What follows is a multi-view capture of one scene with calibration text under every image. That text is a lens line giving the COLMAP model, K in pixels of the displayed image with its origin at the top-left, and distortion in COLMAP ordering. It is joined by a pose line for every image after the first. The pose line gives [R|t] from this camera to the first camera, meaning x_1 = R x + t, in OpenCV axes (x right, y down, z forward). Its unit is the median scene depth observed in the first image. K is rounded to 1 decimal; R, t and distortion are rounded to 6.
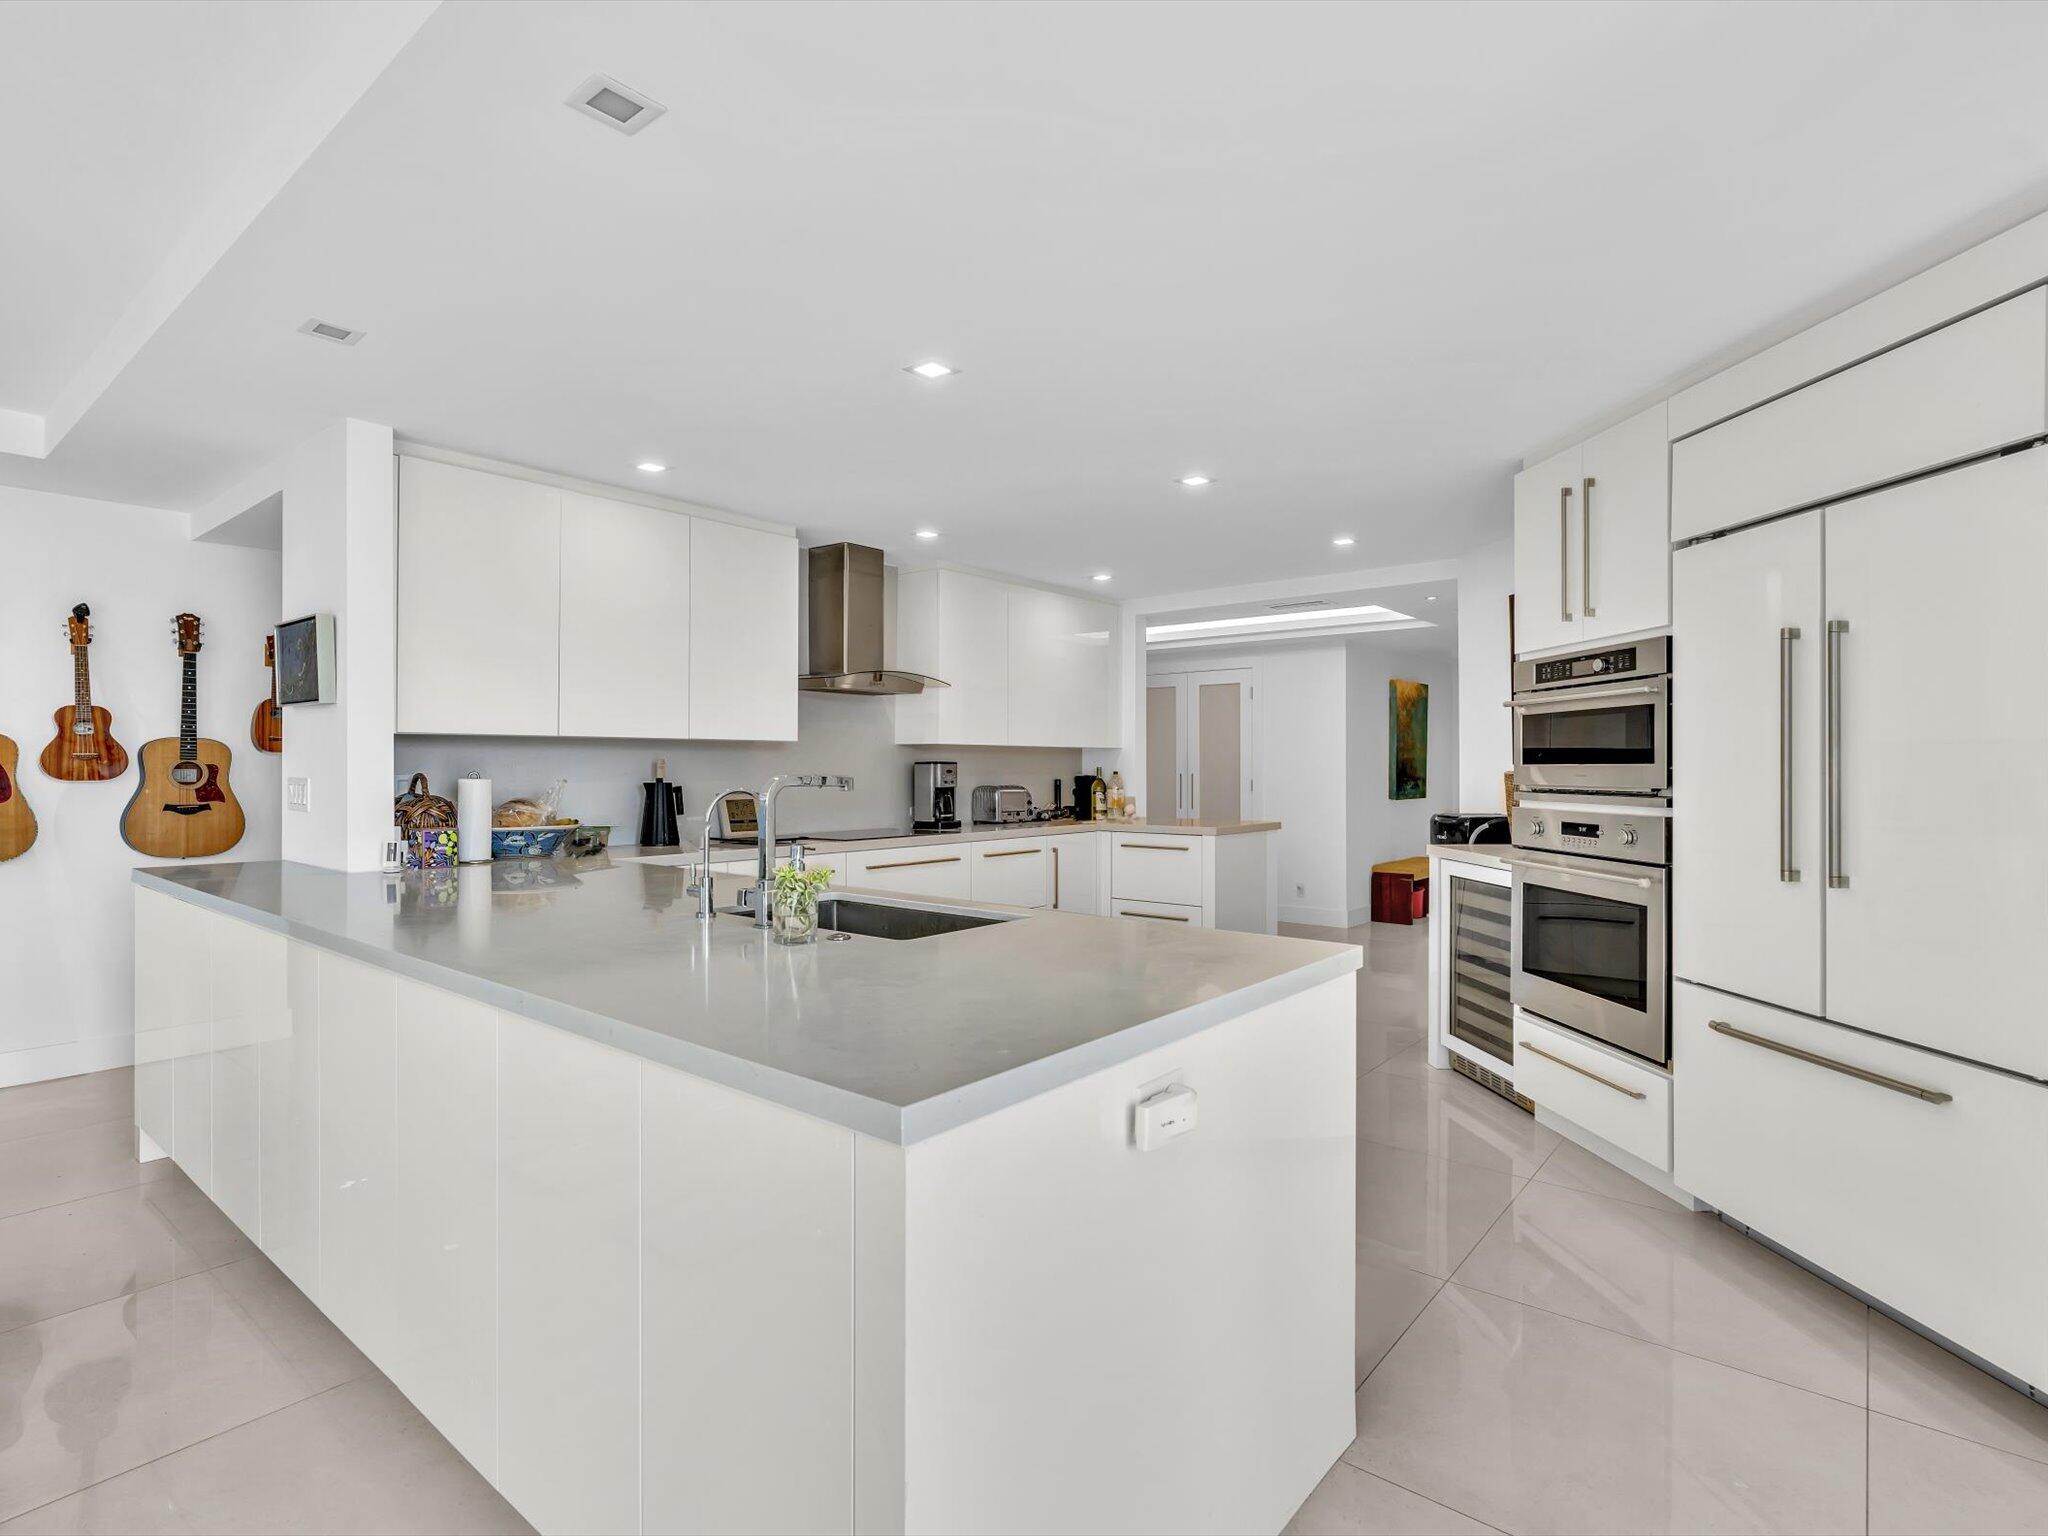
lens RADIAL K [[1045.7, 0, 1037.3], [0, 1045.7, 770.3], [0, 0, 1]] dist [-0.002738, 0.002945]
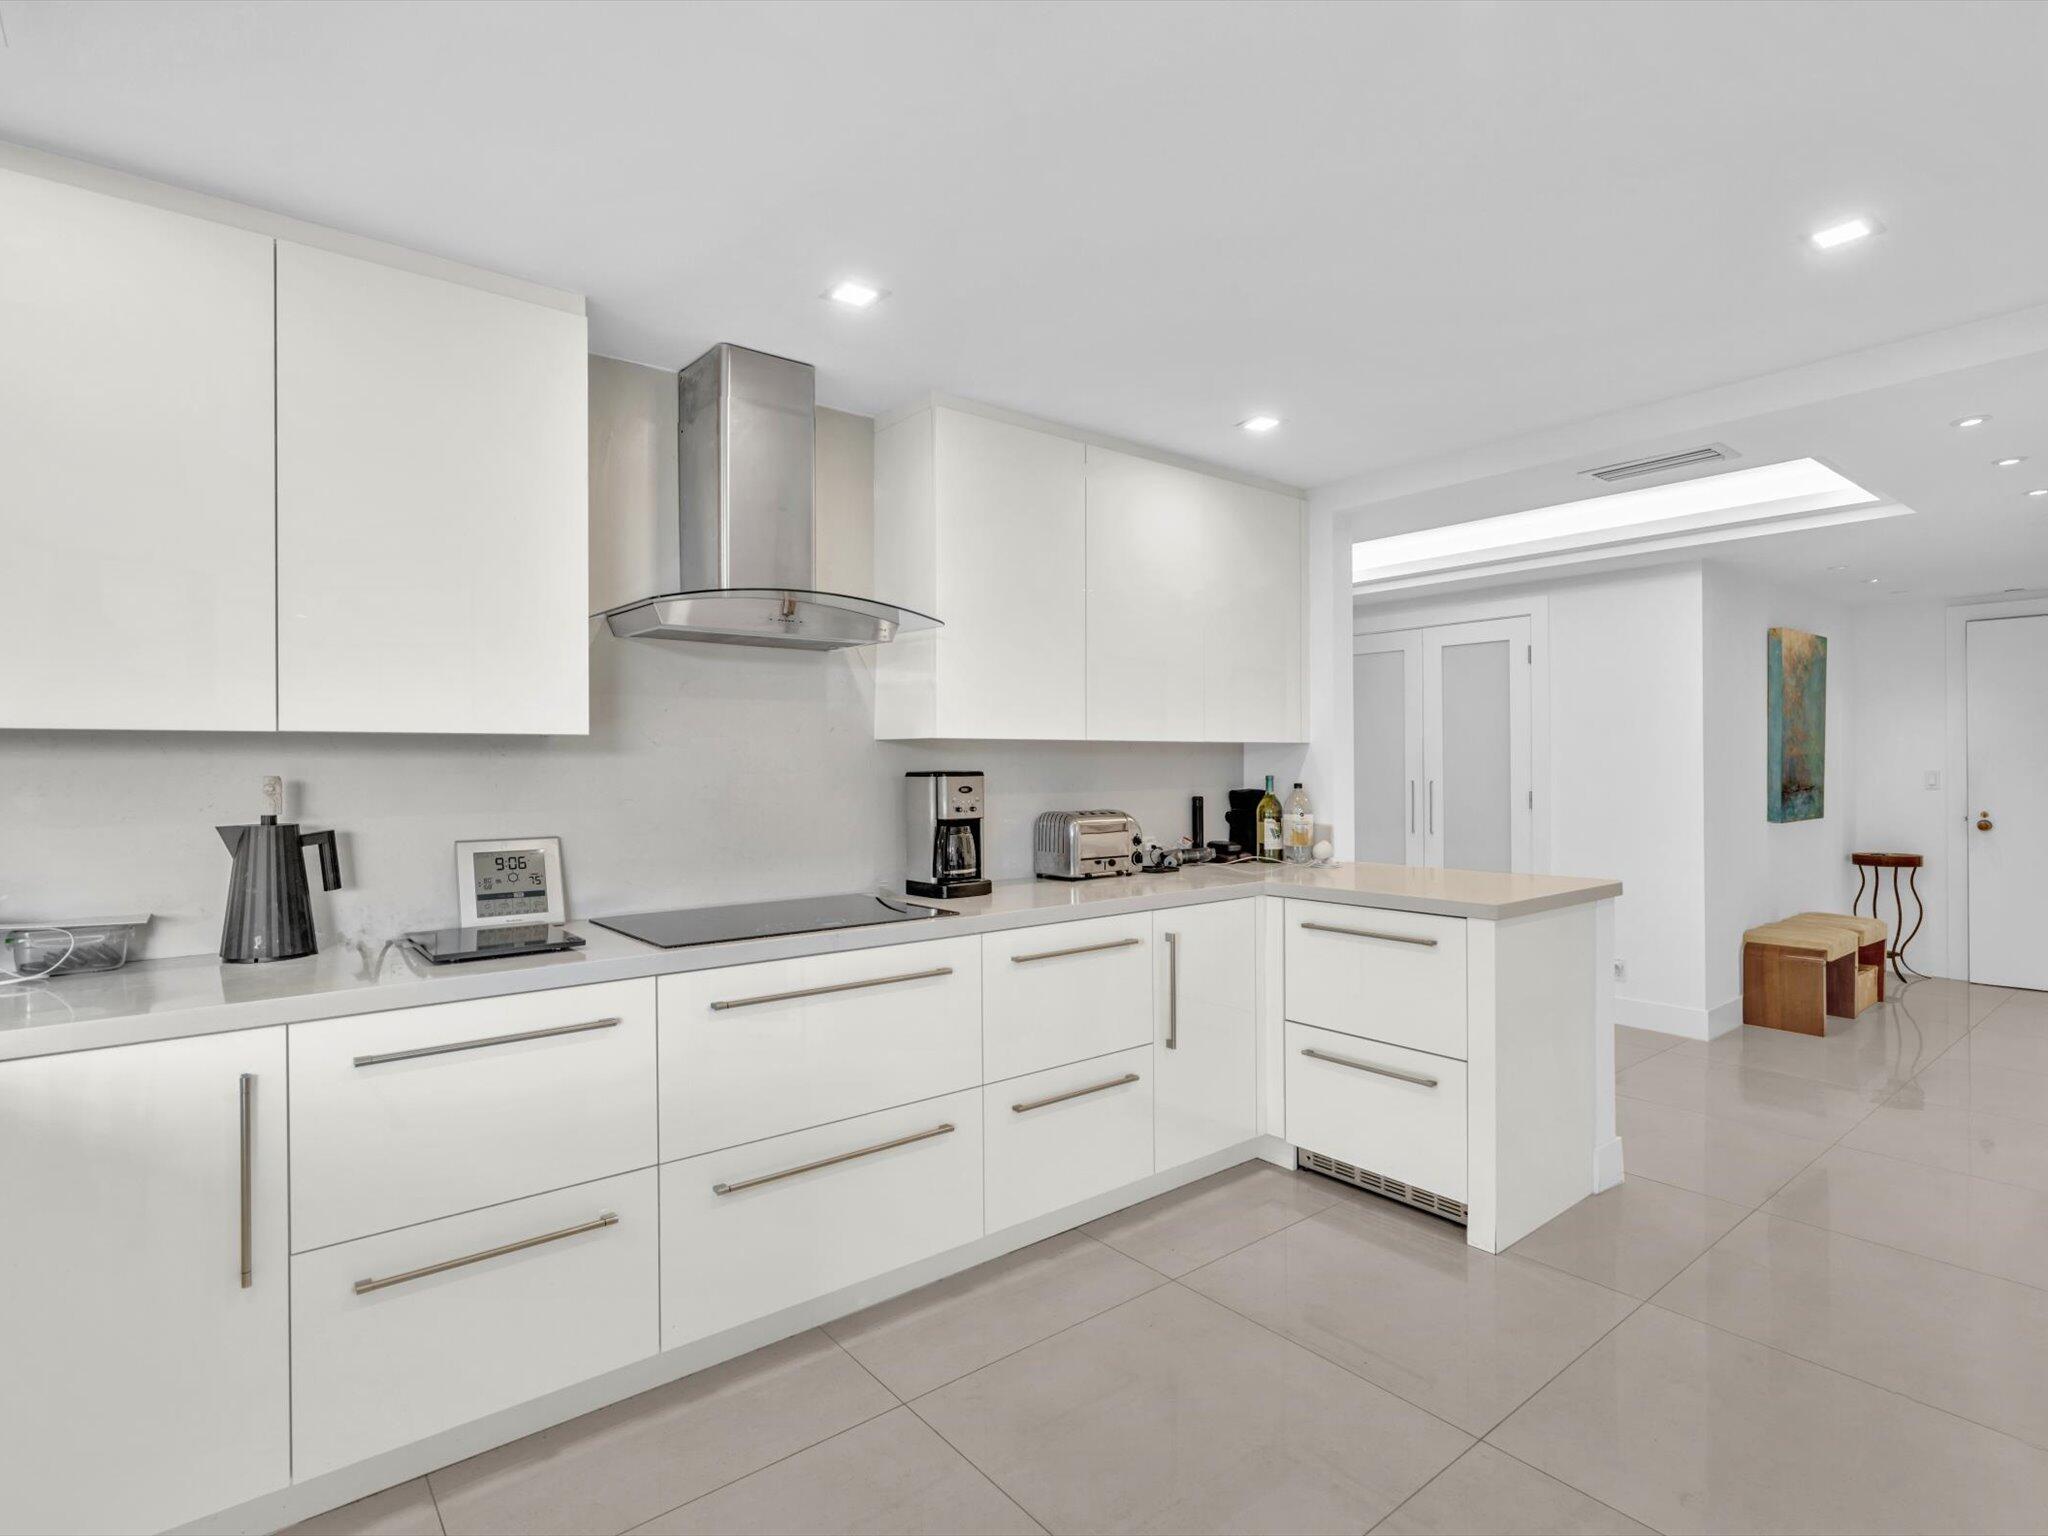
lens RADIAL K [[1045.7, 0, 1031.7], [0, 1045.7, 765.0], [0, 0, 1]] dist [-0.002738, 0.002945]
pose [[0.978529, -0.003790, -0.206073, 0.055956], [0.003676, 0.999993, -0.000932, -0.010095], [0.206075, 0.000154, 0.978536, 0.451495]]
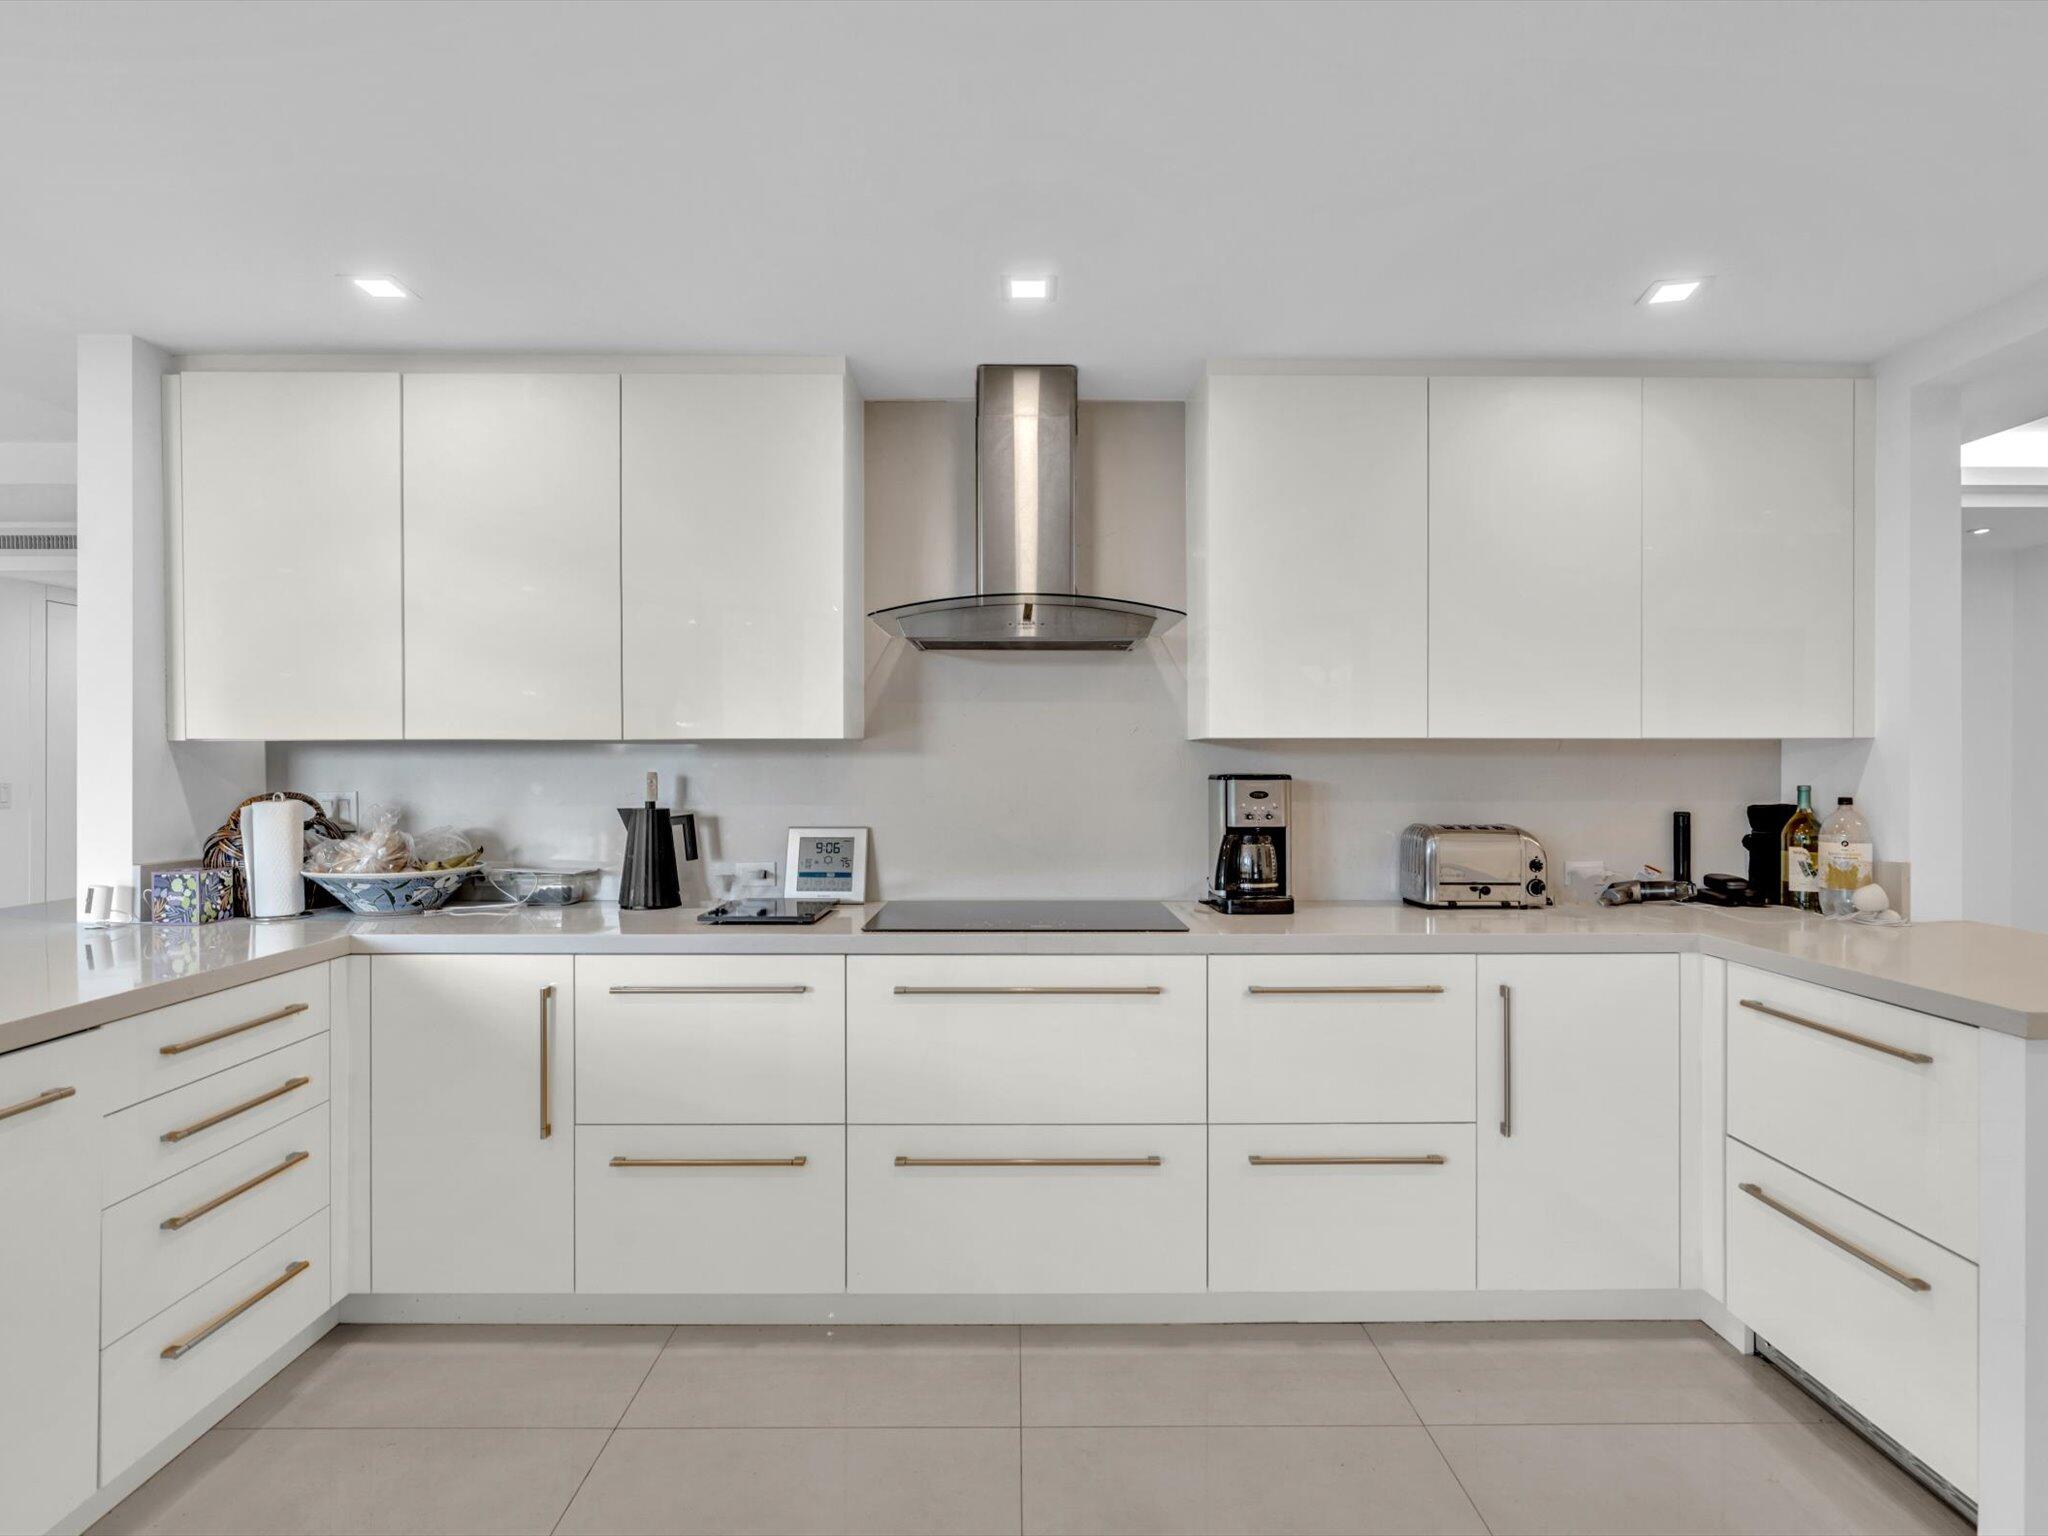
lens RADIAL K [[1045.7, 0, 1026.5], [0, 1045.7, 766.0], [0, 0, 1]] dist [-0.002738, 0.002945]
pose [[0.633051, 0.000549, -0.774110, 0.207607], [-0.003240, 0.999993, -0.001940, -0.010012], [0.774104, 0.003736, 0.633048, 0.574677]]
